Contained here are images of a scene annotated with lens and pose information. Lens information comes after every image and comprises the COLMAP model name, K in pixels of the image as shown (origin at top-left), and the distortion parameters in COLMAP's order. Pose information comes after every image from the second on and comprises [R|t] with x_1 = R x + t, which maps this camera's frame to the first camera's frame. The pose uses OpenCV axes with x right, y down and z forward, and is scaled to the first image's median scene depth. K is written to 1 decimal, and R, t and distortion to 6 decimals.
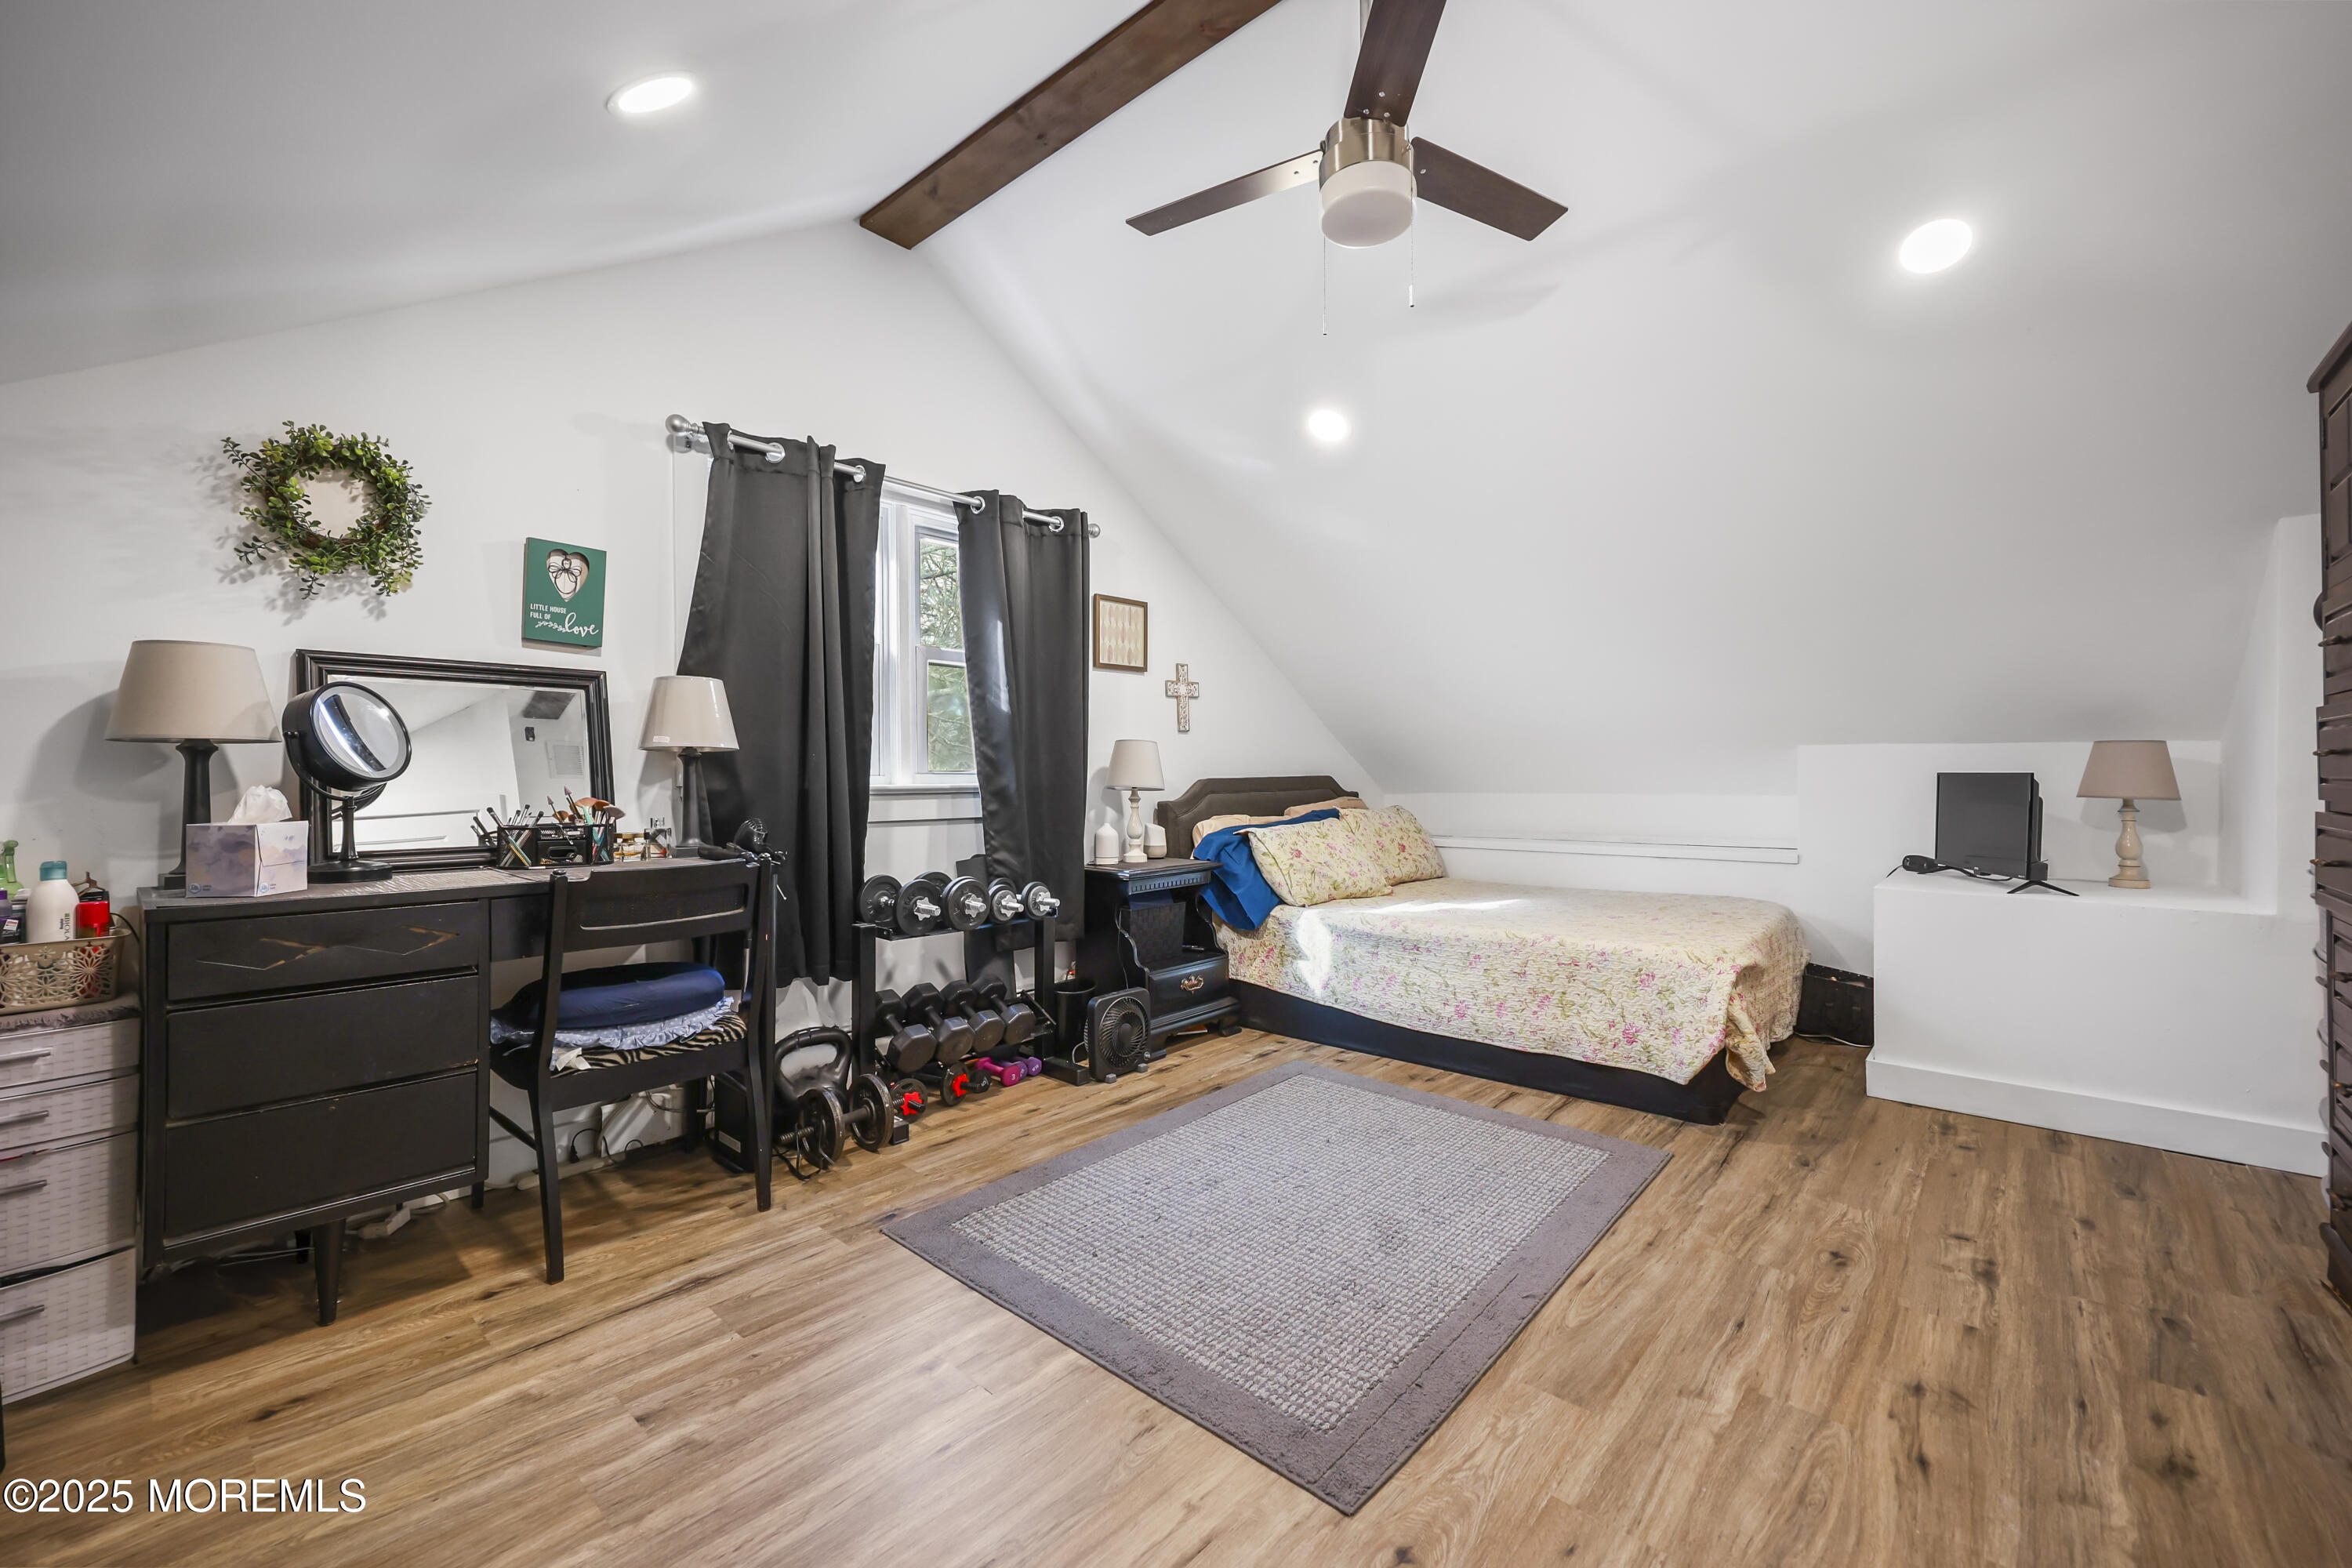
lens RADIAL K [[945.5, 0, 1162.0], [0, 945.5, 774.6], [0, 0, 1]] dist [0.000267, 0.000039]
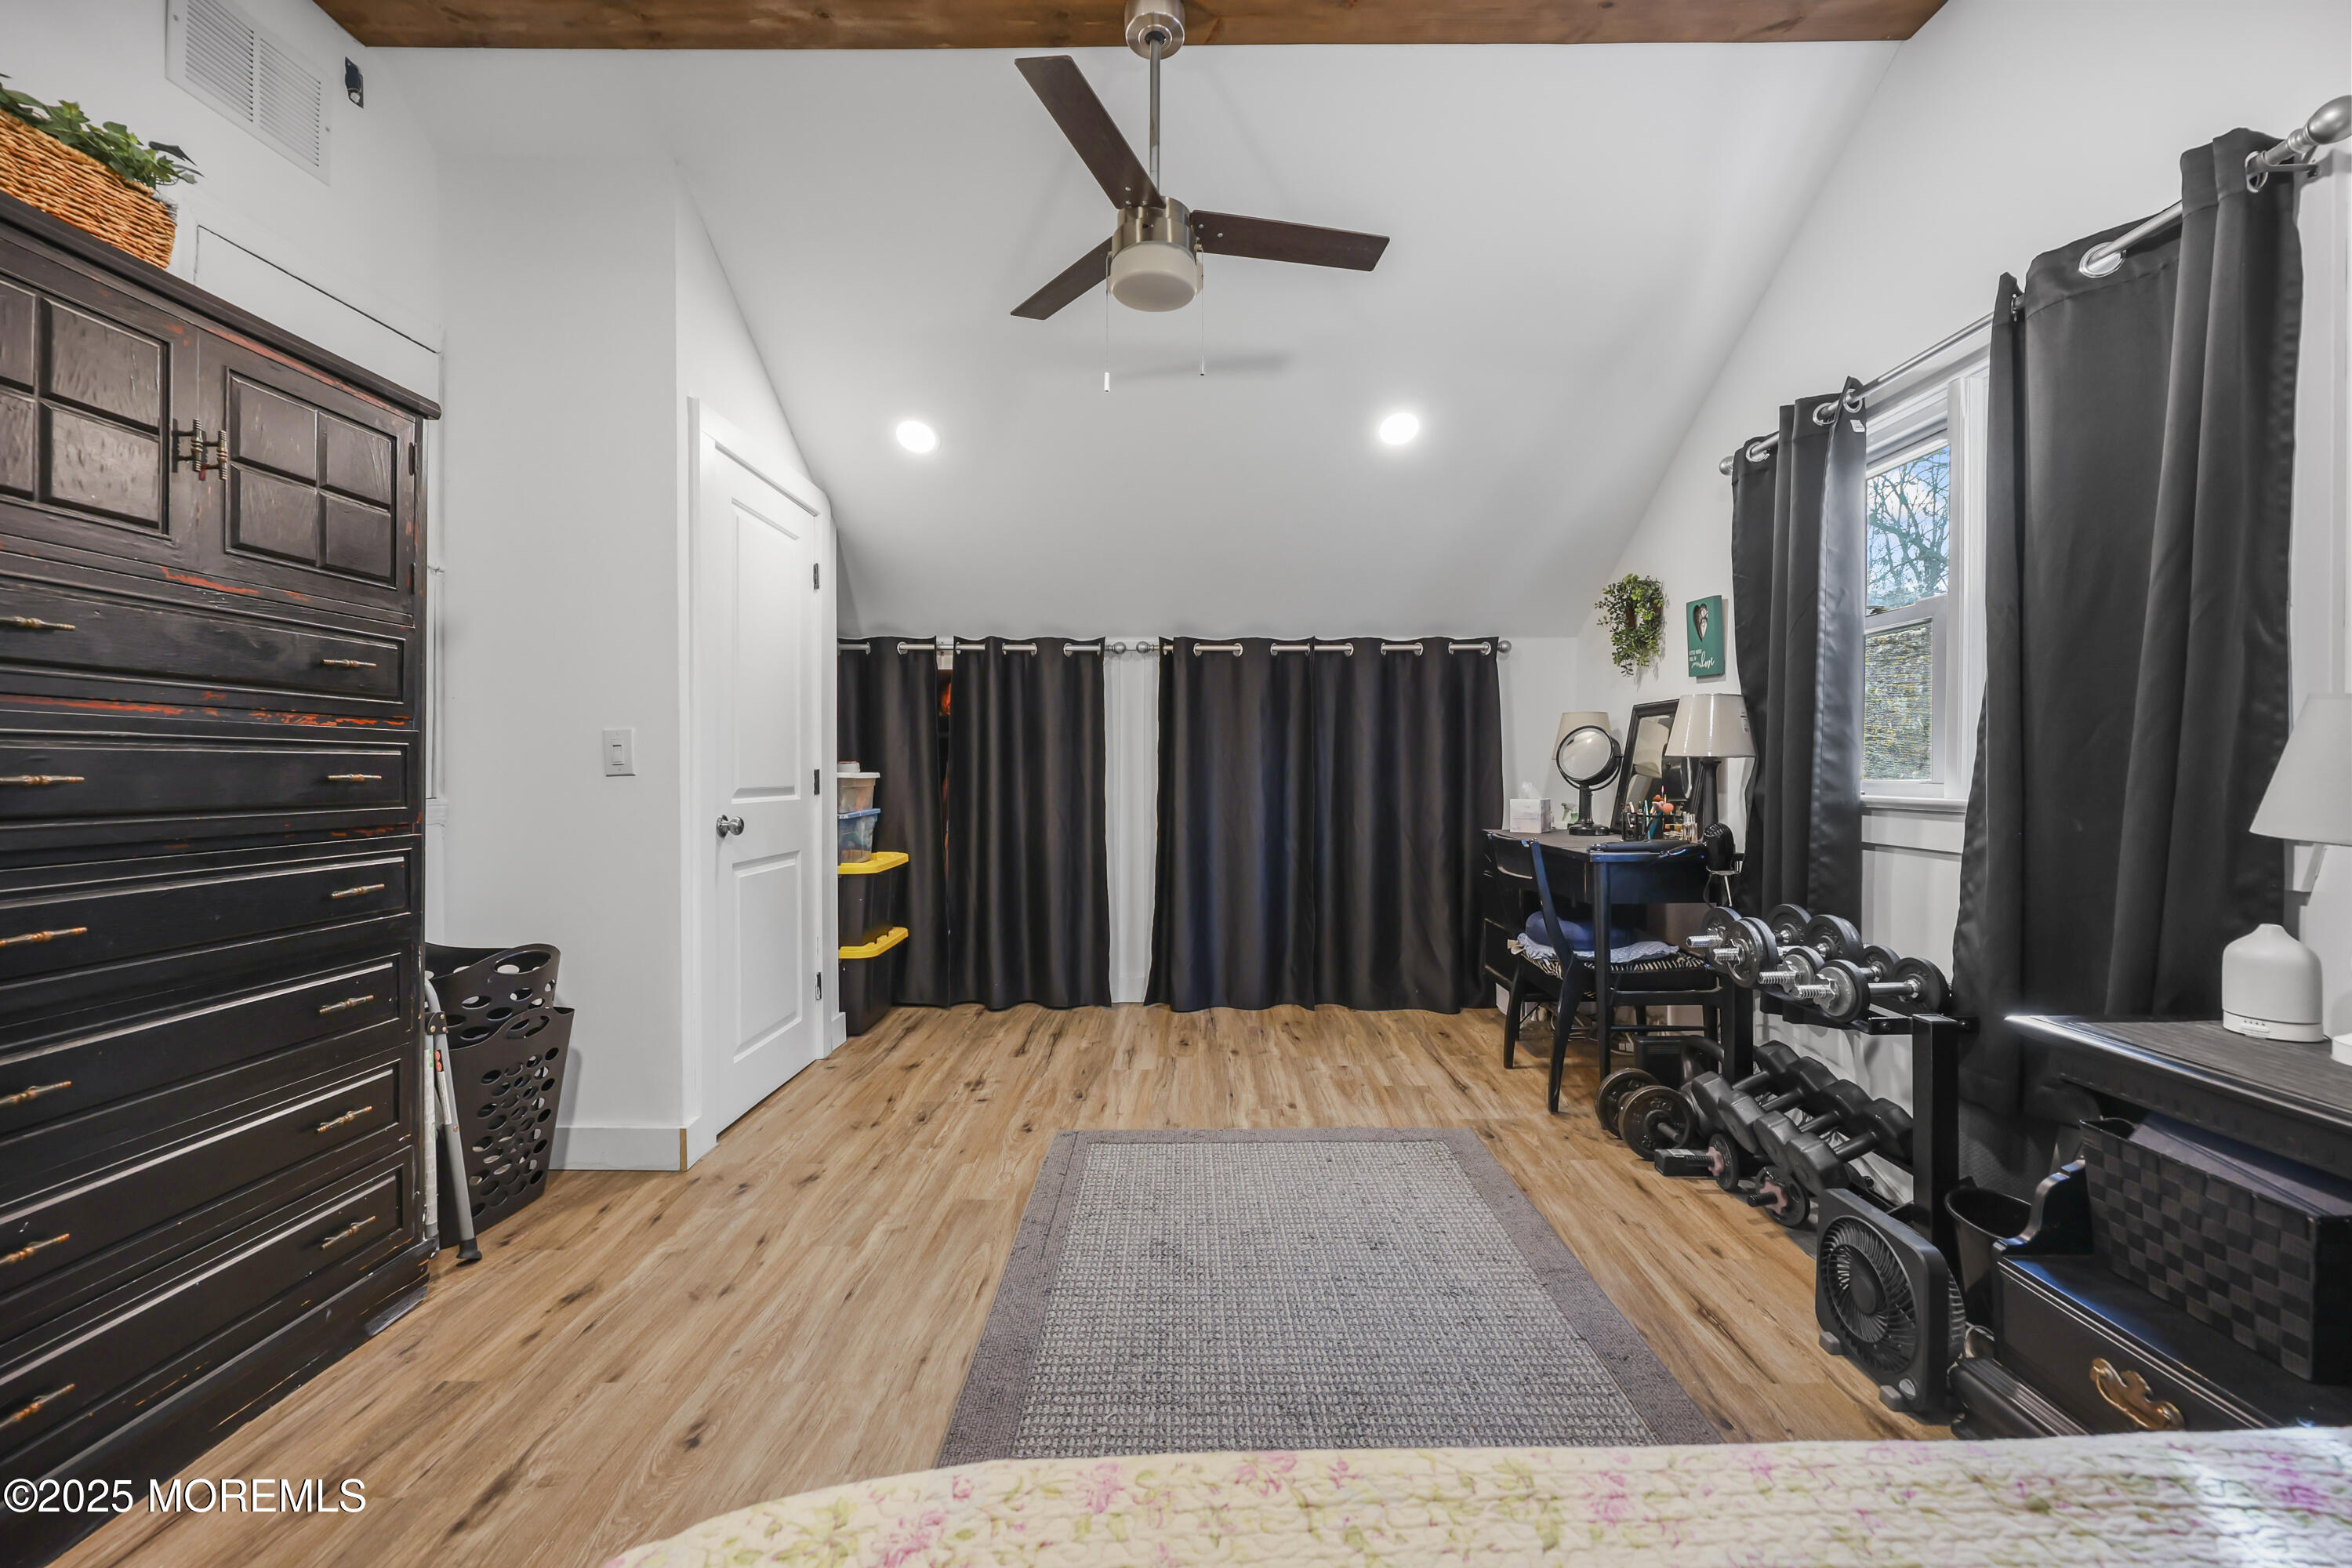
lens RADIAL K [[945.5, 0, 1172.9], [0, 945.5, 771.3], [0, 0, 1]] dist [0.000267, 0.000039]
pose [[-0.748189, 0.009487, -0.663418, 0.945266], [0.007118, 0.999955, 0.006272, -0.022992], [0.663448, -0.000029, -0.748223, 1.858533]]
